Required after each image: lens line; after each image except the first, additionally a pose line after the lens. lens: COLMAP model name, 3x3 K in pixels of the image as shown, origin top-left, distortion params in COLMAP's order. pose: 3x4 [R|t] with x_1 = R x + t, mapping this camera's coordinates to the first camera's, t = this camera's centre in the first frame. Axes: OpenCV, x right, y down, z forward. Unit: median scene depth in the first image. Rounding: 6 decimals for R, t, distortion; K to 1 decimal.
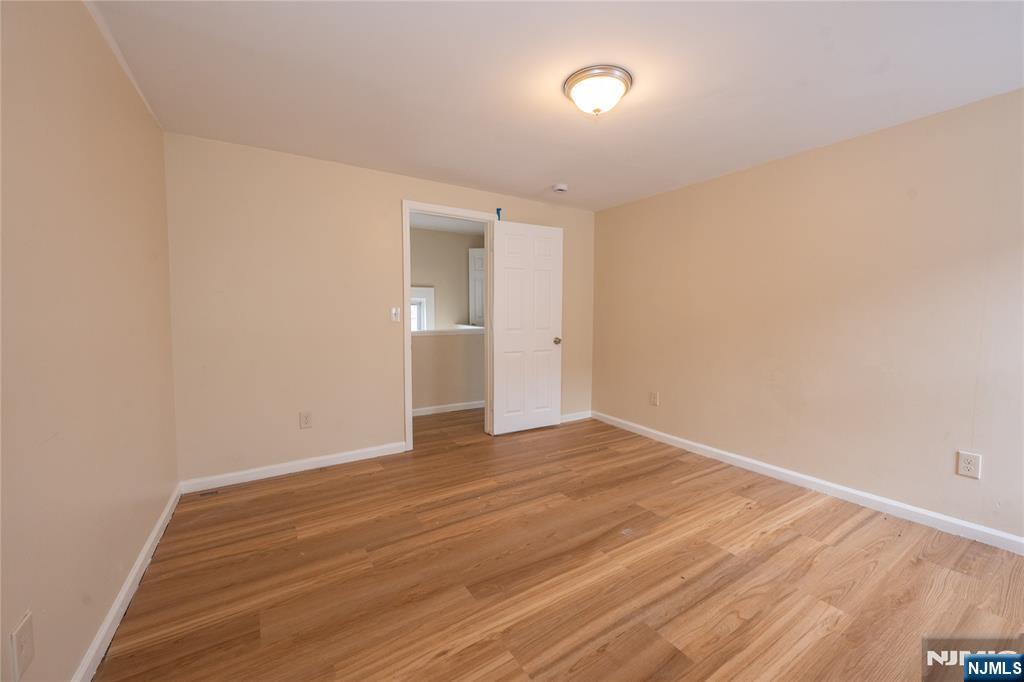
lens RADIAL K [[408.1, 0, 505.1], [0, 408.1, 347.0], [0, 0, 1]] dist [-0.000070, 0.000077]
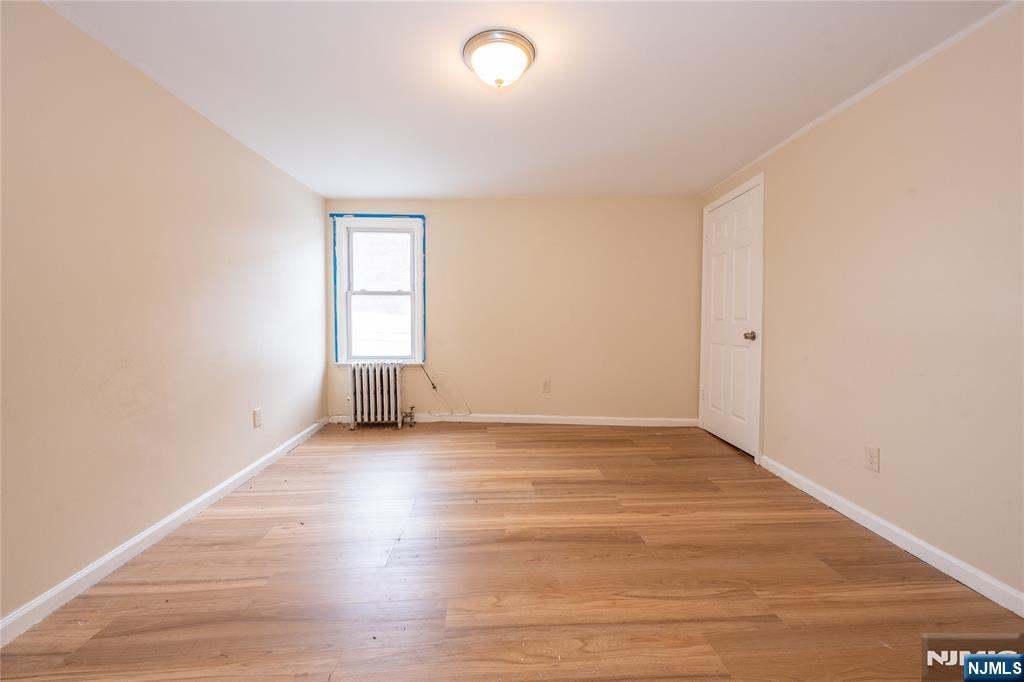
lens RADIAL K [[408.1, 0, 505.1], [0, 408.1, 347.0], [0, 0, 1]] dist [-0.000070, 0.000077]
pose [[-0.877475, -0.034955, 0.478346, -0.258626], [0.037701, 0.989228, 0.141446, -0.119658], [-0.478138, 0.142150, -0.866705, 1.945475]]
